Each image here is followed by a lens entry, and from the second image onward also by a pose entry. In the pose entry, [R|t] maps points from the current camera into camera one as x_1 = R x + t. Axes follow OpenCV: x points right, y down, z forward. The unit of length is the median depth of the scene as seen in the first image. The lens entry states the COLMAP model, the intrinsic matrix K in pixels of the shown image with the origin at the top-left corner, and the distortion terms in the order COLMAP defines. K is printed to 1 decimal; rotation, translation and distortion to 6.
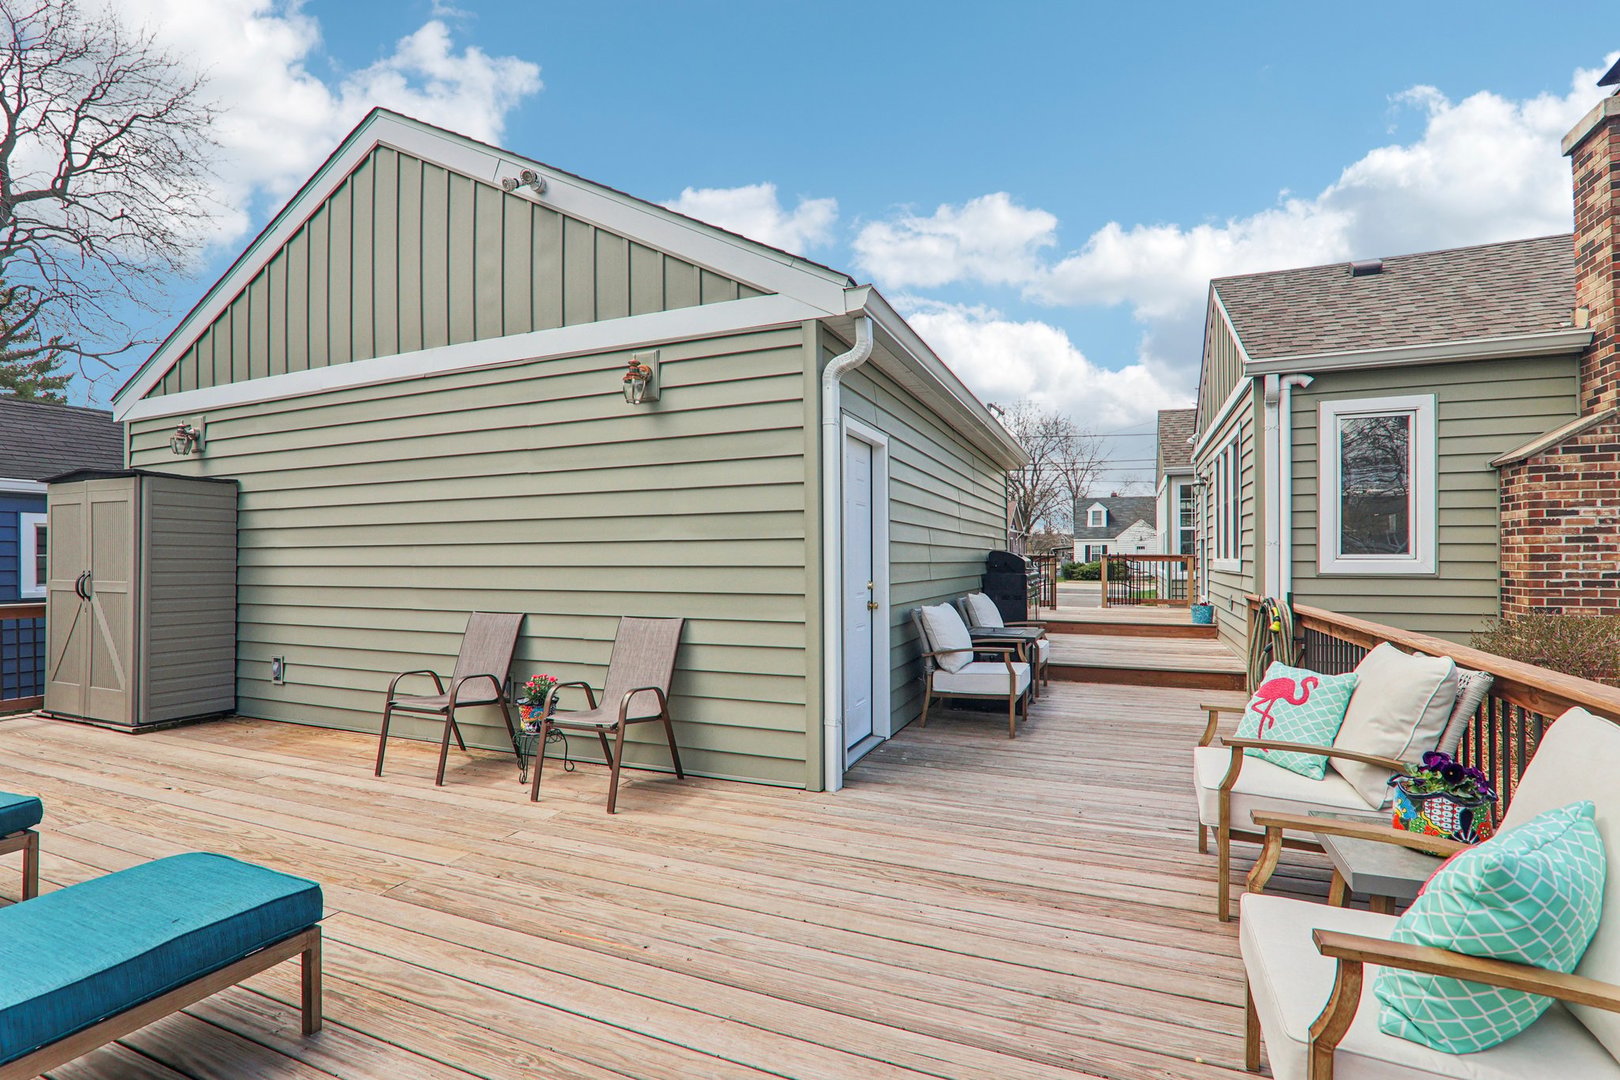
lens RADIAL K [[754.8, 0, 804.2], [0, 754.8, 550.6], [0, 0, 1]] dist [-0.023535, 0.000566]
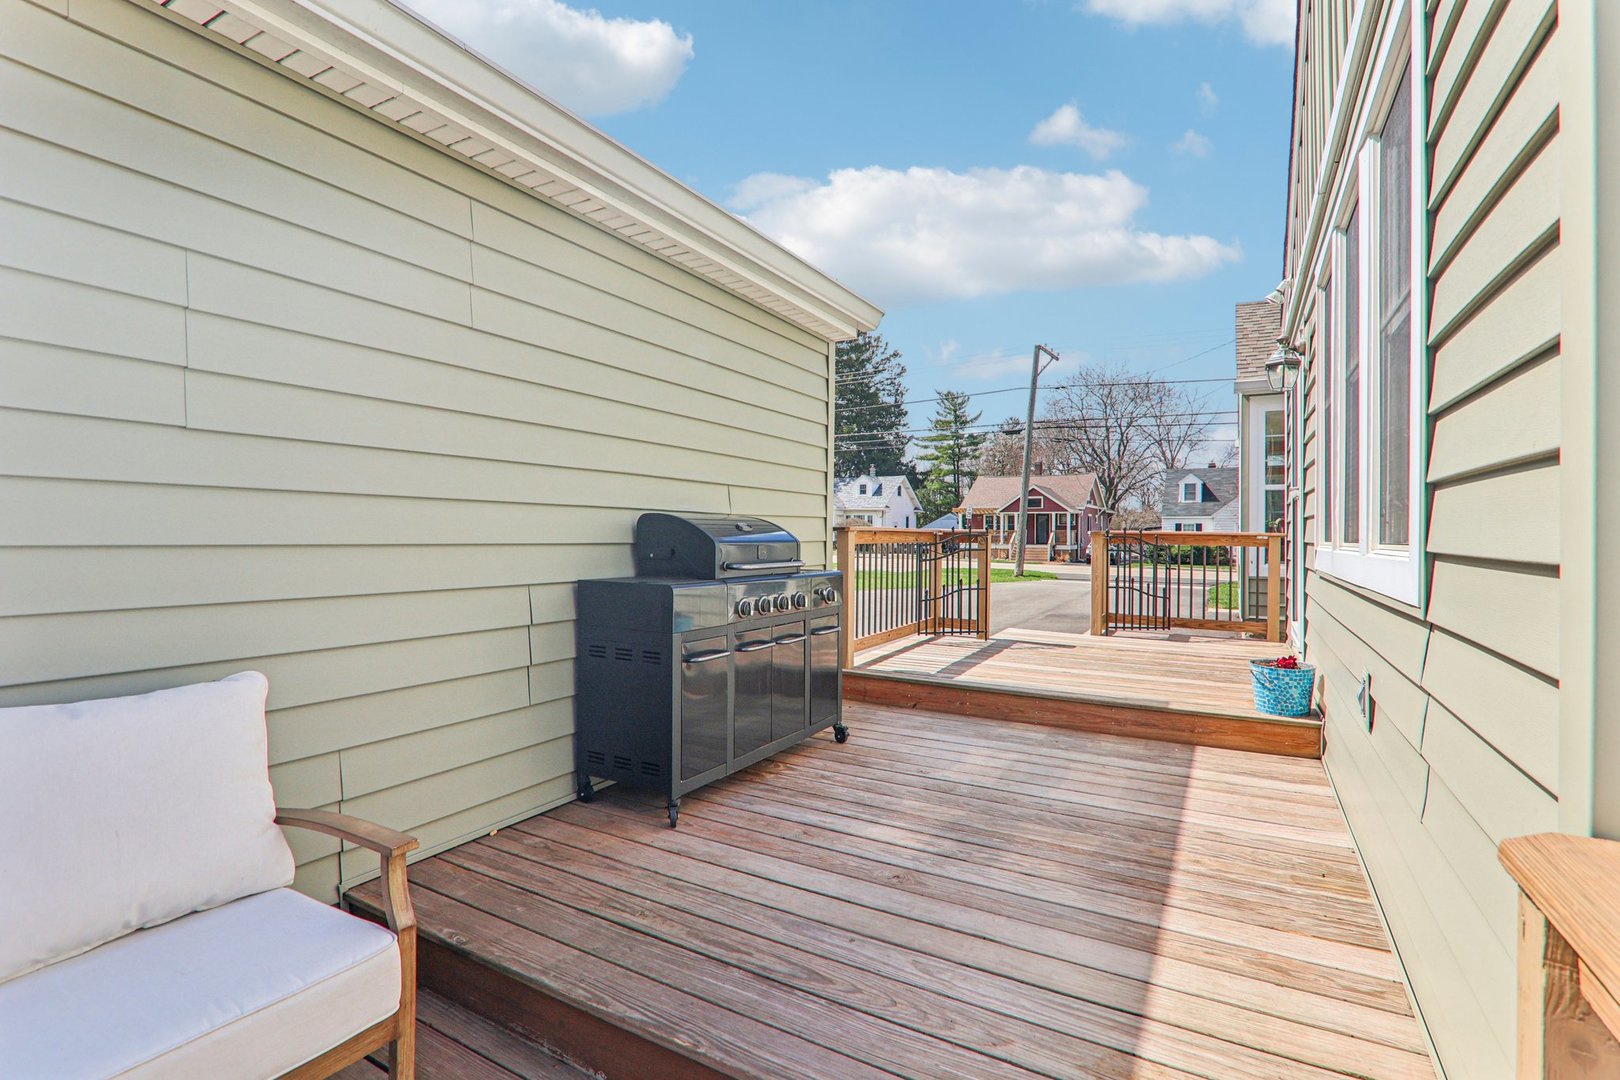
lens RADIAL K [[747.6, 0, 800.0], [0, 747.6, 532.7], [0, 0, 1]] dist [-0.020815, 0.000785]
pose [[0.991927, 0.009765, -0.126430, 0.709483], [-0.008748, 0.999925, 0.008602, 0.010223], [0.126505, -0.007427, 0.991938, 1.262833]]
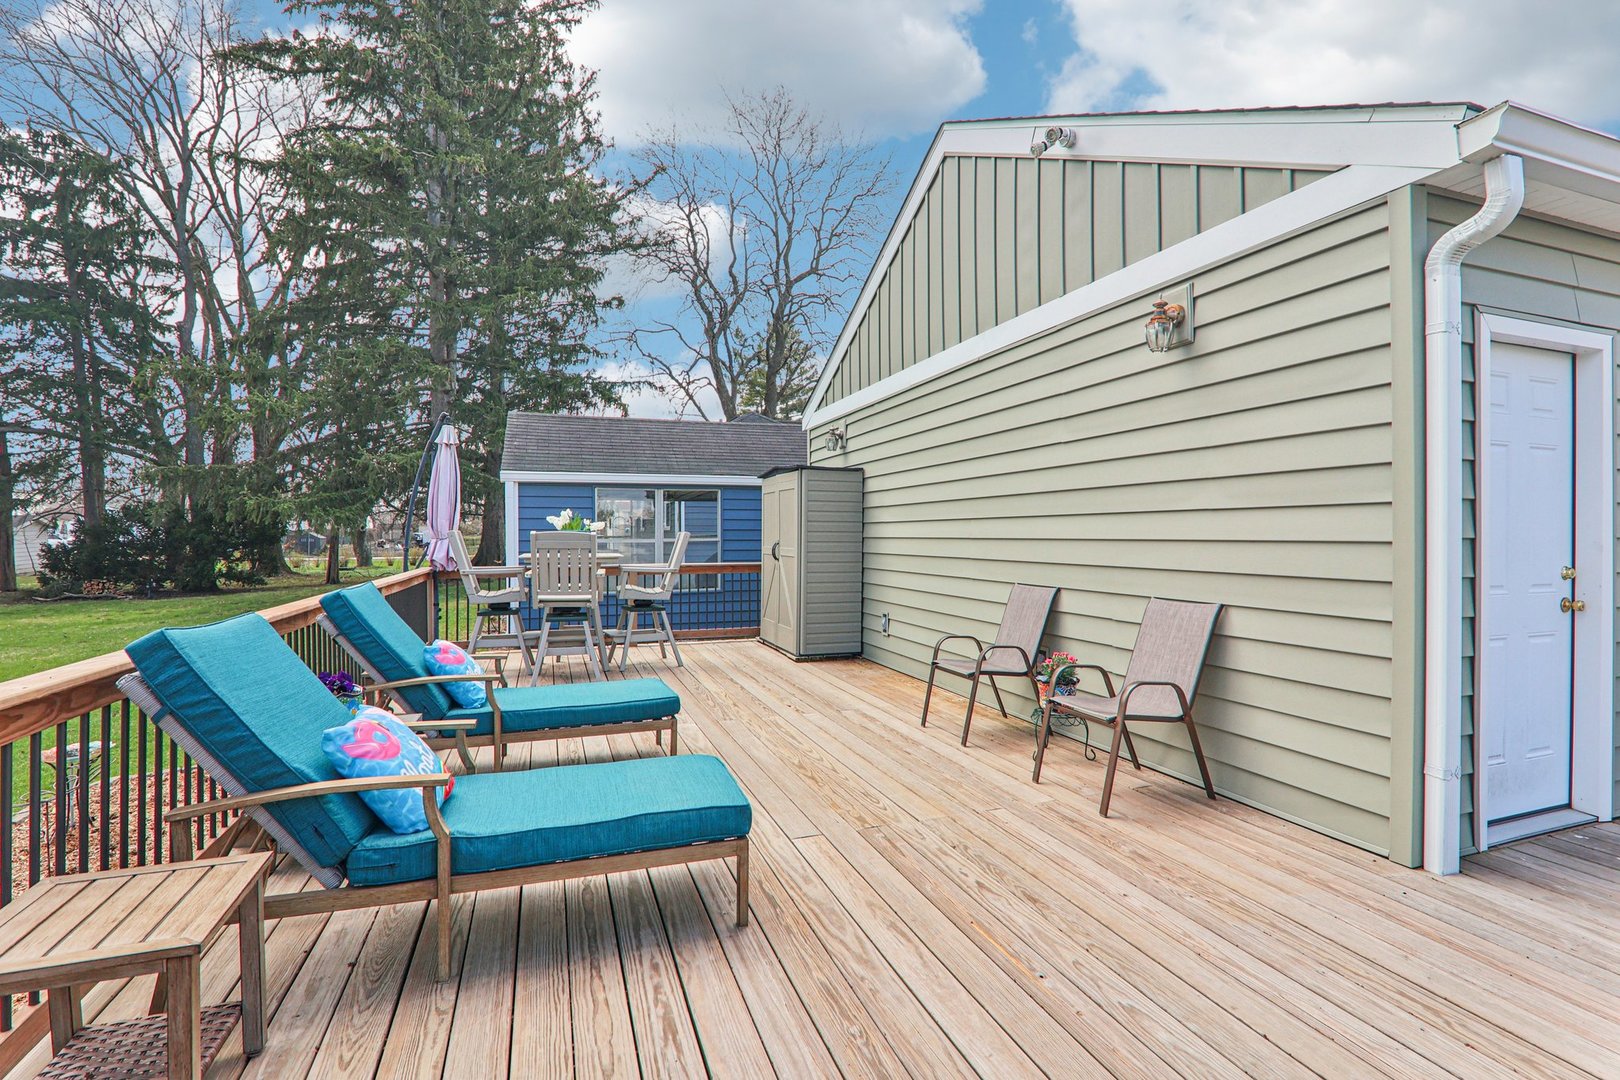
lens RADIAL K [[747.6, 0, 800.0], [0, 747.6, 532.7], [0, 0, 1]] dist [-0.020815, 0.000785]
pose [[0.668634, 0.001475, -0.743591, 0.129807], [0.007148, 0.999939, 0.008411, 0.002402], [0.743558, -0.010939, 0.668582, 0.120350]]
